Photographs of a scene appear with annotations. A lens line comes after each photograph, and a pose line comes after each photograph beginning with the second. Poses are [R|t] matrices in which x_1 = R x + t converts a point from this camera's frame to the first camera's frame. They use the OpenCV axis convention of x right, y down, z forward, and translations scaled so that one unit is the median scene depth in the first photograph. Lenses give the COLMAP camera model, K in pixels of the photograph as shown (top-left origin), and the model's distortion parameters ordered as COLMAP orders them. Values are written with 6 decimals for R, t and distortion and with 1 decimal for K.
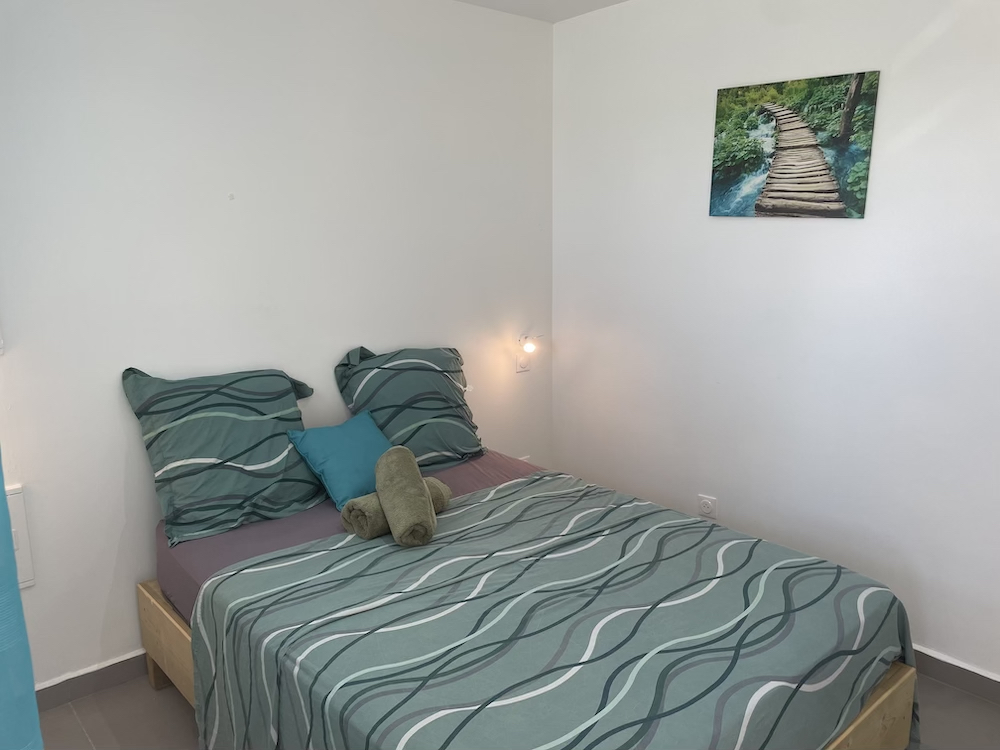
lens RADIAL K [[758.9, 0, 498.2], [0, 758.9, 378.9], [0, 0, 1]] dist [0.060306, -0.041997]
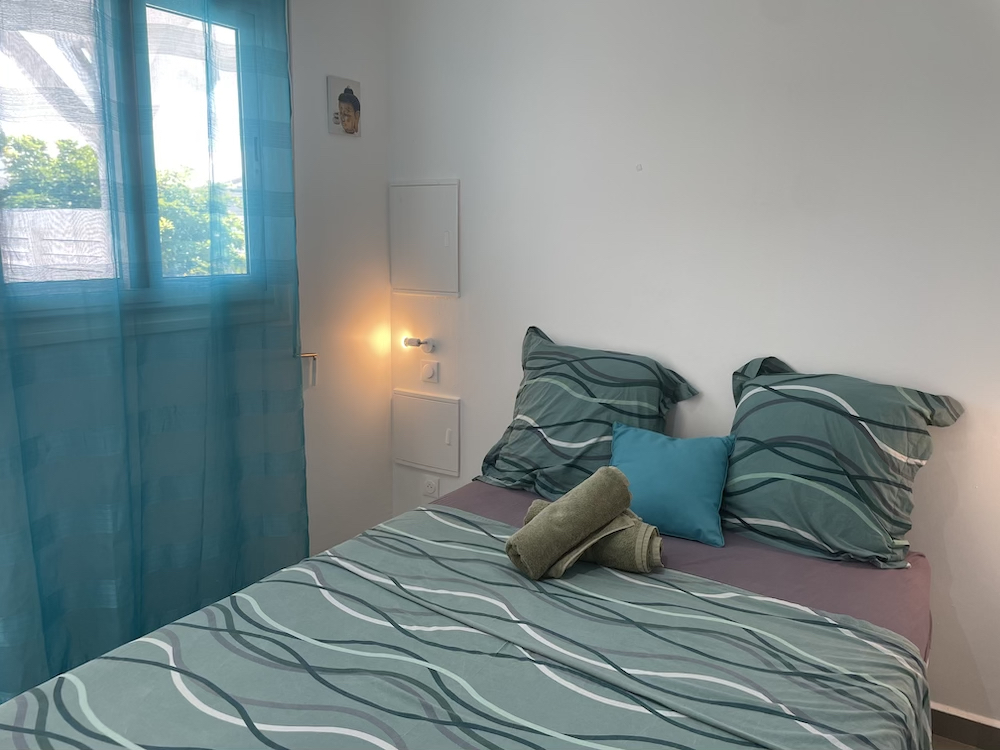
lens RADIAL K [[758.9, 0, 498.9], [0, 758.9, 369.0], [0, 0, 1]] dist [0.060306, -0.041997]
pose [[0.269893, 0.195810, -0.942771, 0.567058], [-0.207798, 0.967878, 0.141537, -0.099581], [0.940201, 0.157706, 0.301912, 0.624186]]
